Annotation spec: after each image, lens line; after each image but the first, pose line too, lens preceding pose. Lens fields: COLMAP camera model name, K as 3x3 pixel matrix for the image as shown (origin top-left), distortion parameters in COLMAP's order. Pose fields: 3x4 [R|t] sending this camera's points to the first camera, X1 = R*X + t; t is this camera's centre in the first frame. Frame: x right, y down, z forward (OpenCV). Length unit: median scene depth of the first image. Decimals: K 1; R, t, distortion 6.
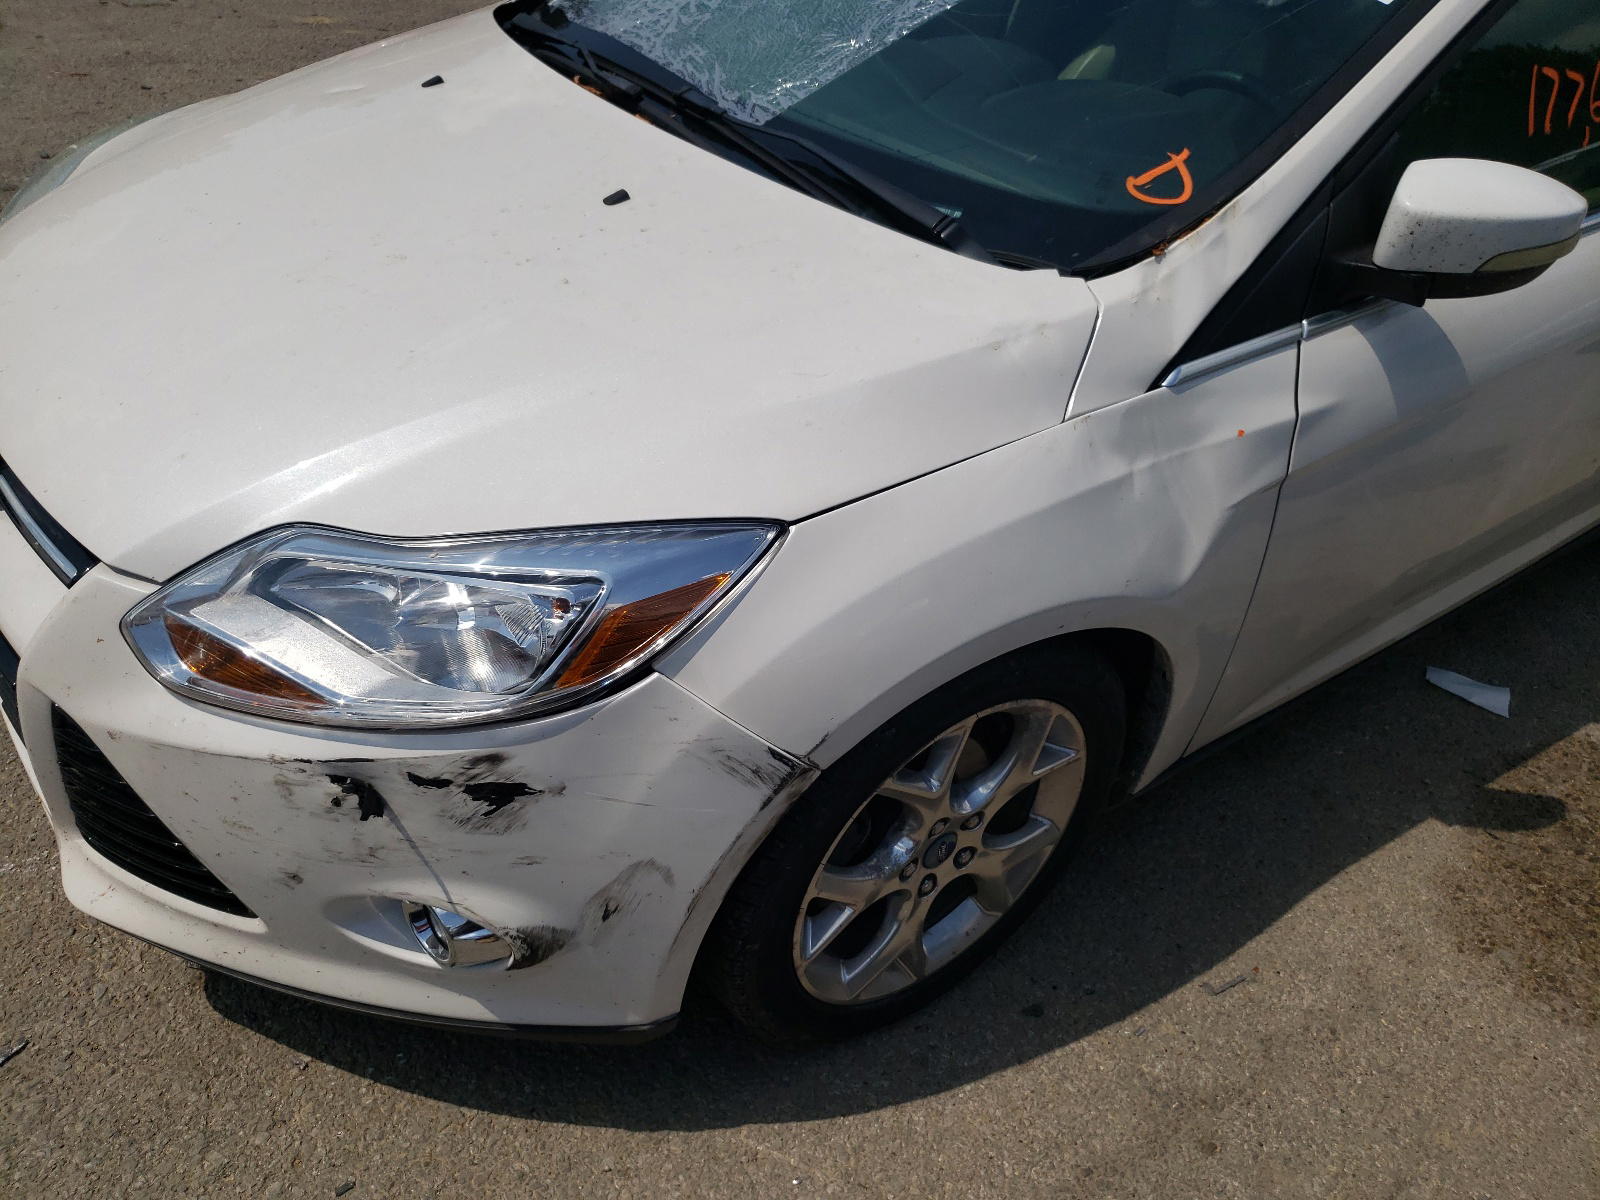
lens RADIAL K [[1234.8, 0, 791.5], [0, 1234.8, 597.3], [0, 0, 1]] dist [0.012676, 0.017231]
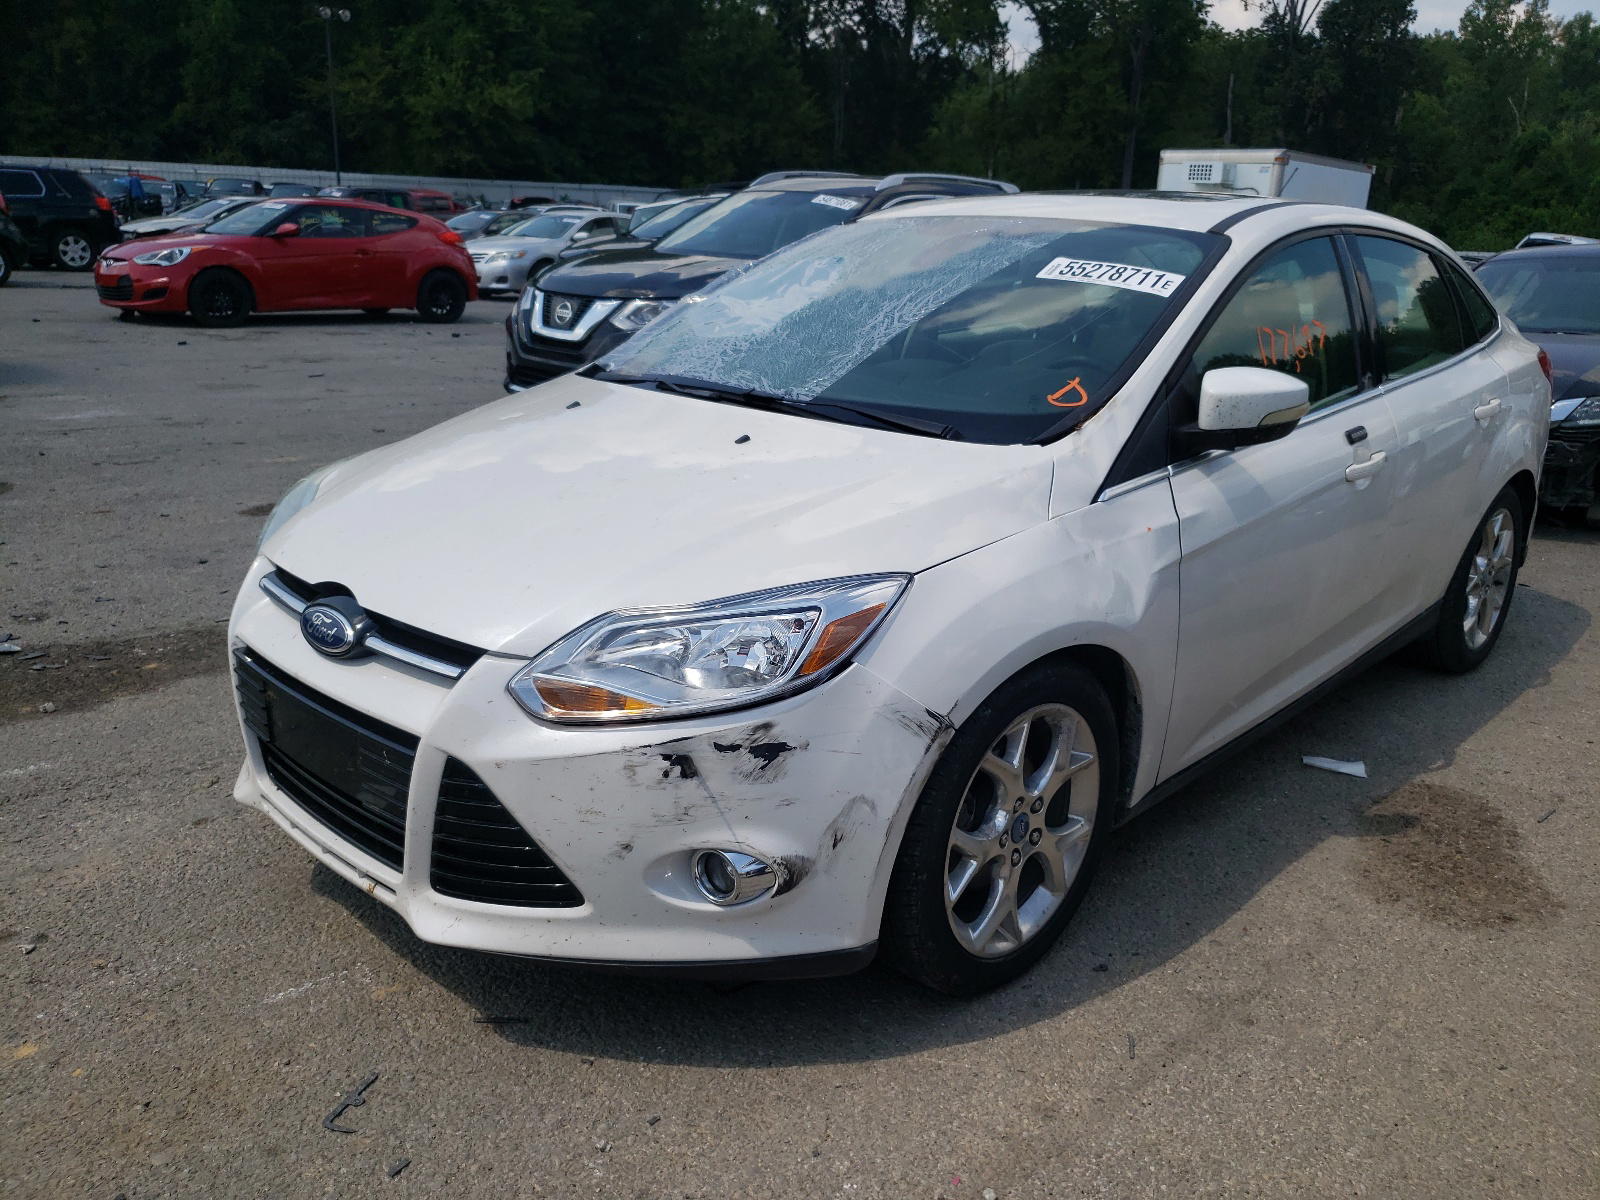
lens RADIAL K [[1234.8, 0, 808.4], [0, 1234.8, 597.4], [0, 0, 1]] dist [0.012676, 0.017231]
pose [[0.982351, -0.116626, 0.146236, -0.322230], [0.157003, 0.939078, -0.305749, 0.377219], [-0.101669, 0.323312, 0.940815, -0.447372]]
